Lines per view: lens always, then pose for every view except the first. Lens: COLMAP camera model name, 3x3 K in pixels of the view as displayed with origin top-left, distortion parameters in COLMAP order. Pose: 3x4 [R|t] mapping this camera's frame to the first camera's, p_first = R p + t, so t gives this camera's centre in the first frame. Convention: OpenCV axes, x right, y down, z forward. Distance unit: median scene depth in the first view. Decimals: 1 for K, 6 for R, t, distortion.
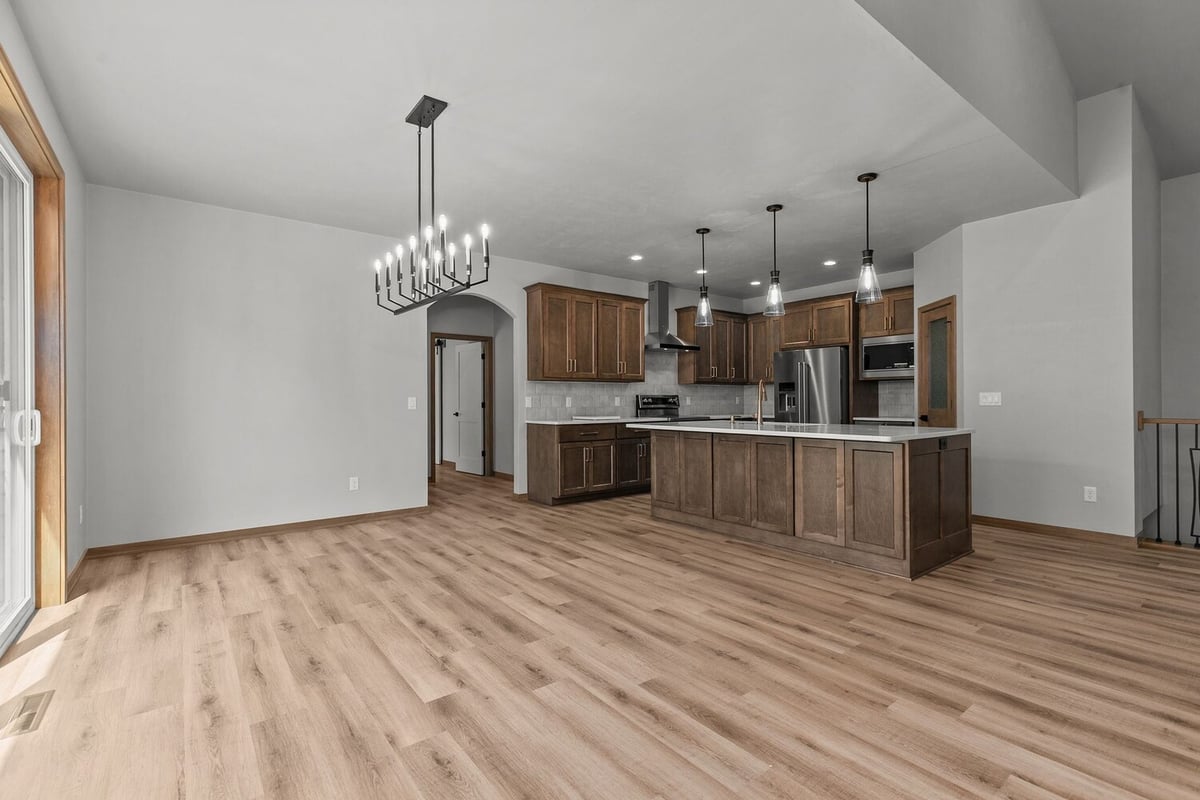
lens RADIAL K [[544.6, 0, 595.8], [0, 544.6, 398.7], [0, 0, 1]] dist [0.005558, 0.000126]
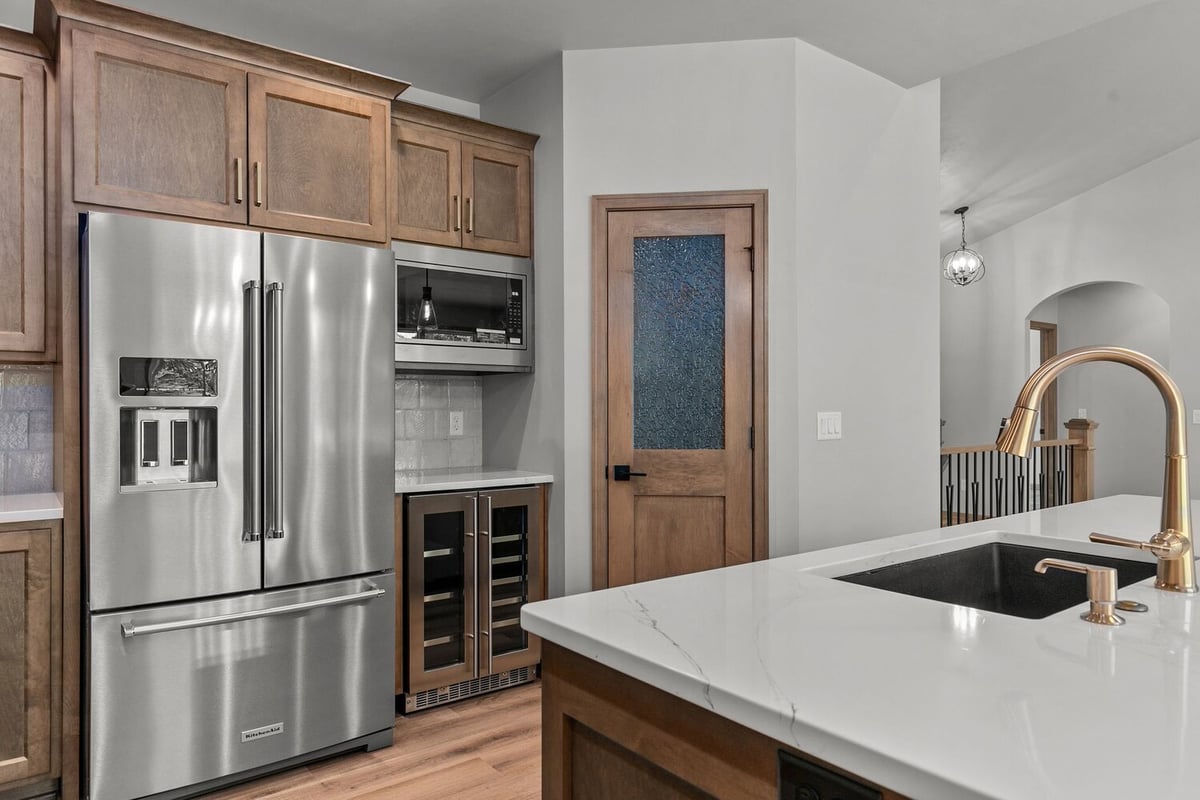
lens RADIAL K [[763.9, 0, 600.6], [0, 763.9, 405.7], [0, 0, 1]] dist [0.004180, -0.000841]
pose [[-0.006164, 0.008557, 0.999944, 0.035714], [-0.001242, 0.999963, -0.008565, -0.008785], [-0.999980, -0.001295, -0.006154, 0.948846]]
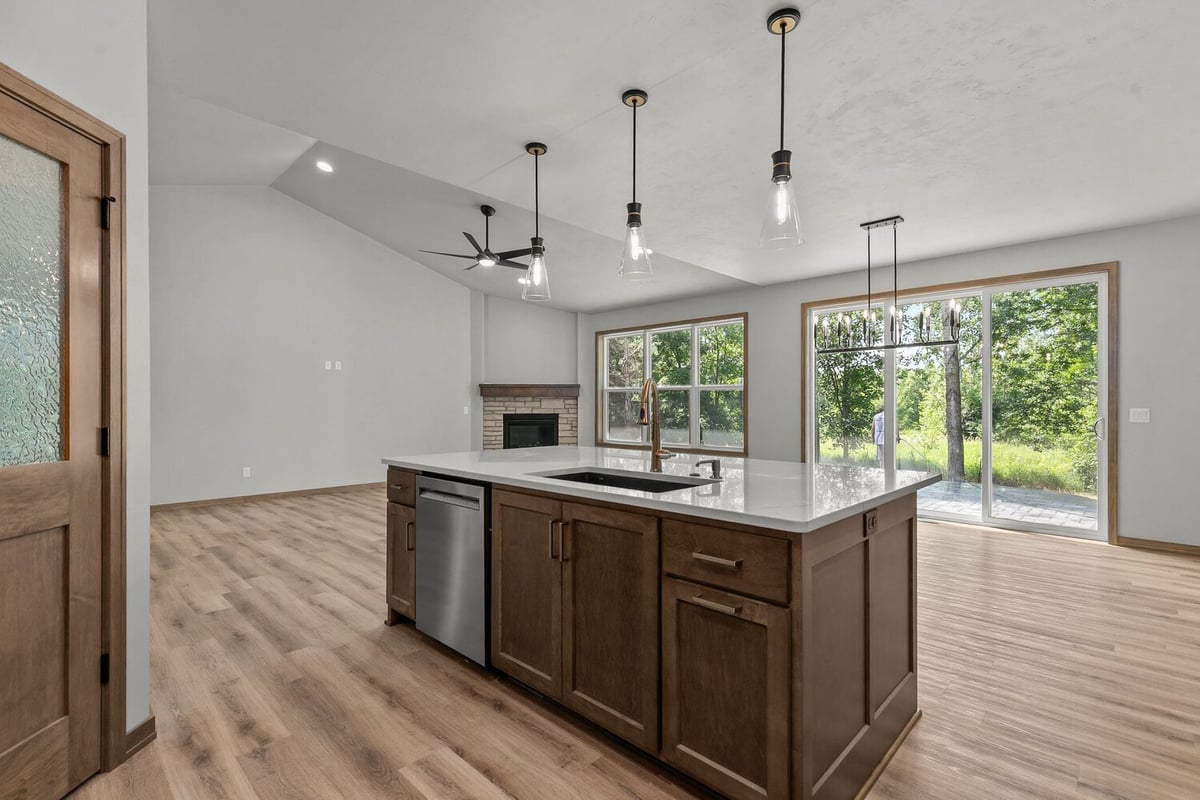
lens RADIAL K [[544.6, 0, 597.7], [0, 544.6, 407.6], [0, 0, 1]] dist [0.005558, 0.000126]
pose [[-0.988629, 0.002259, -0.150360, 0.336254], [0.003263, 0.999974, -0.006432, -0.007079], [0.150342, -0.006849, -0.988610, 1.167990]]
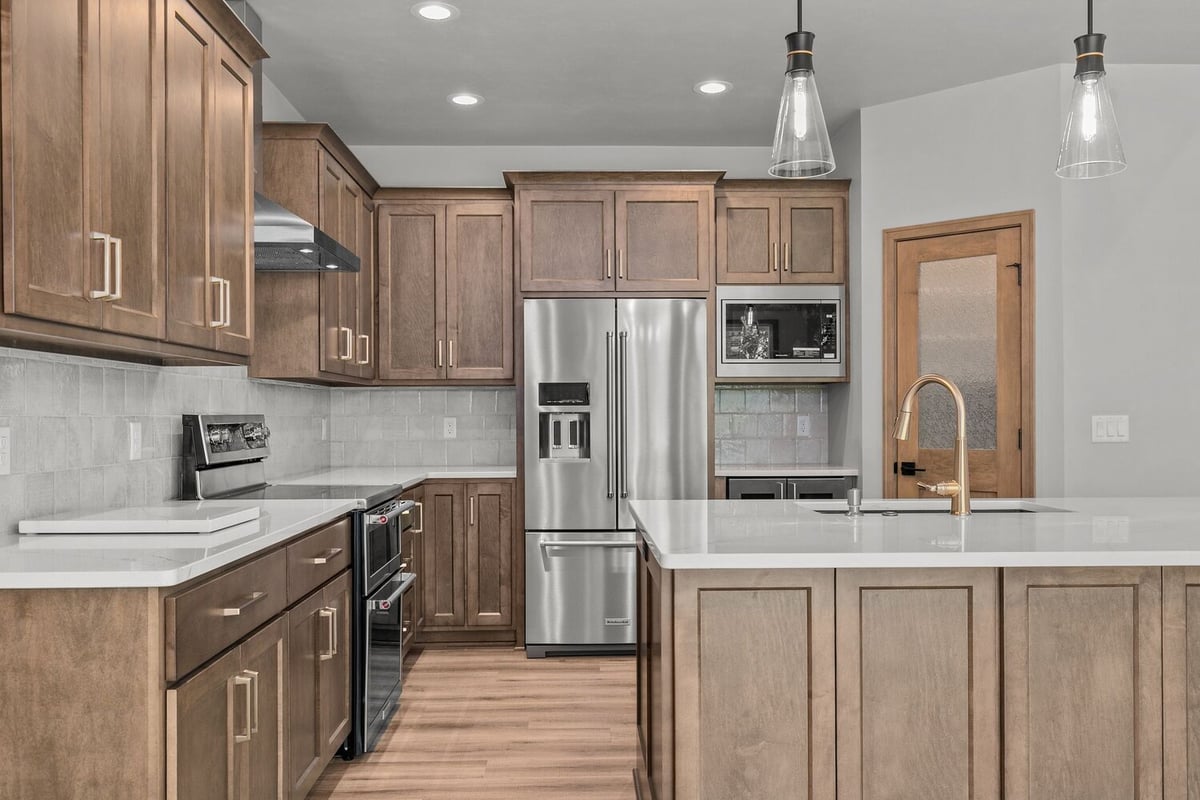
lens RADIAL K [[1038.5, 0, 606.0], [0, 1038.5, 410.2], [0, 0, 1]] dist [-0.009069, -0.001796]
pose [[0.588493, 0.008144, 0.808462, -0.242211], [-0.002188, 0.999962, -0.008480, -0.005677], [-0.808500, 0.003222, 0.588488, 0.641747]]
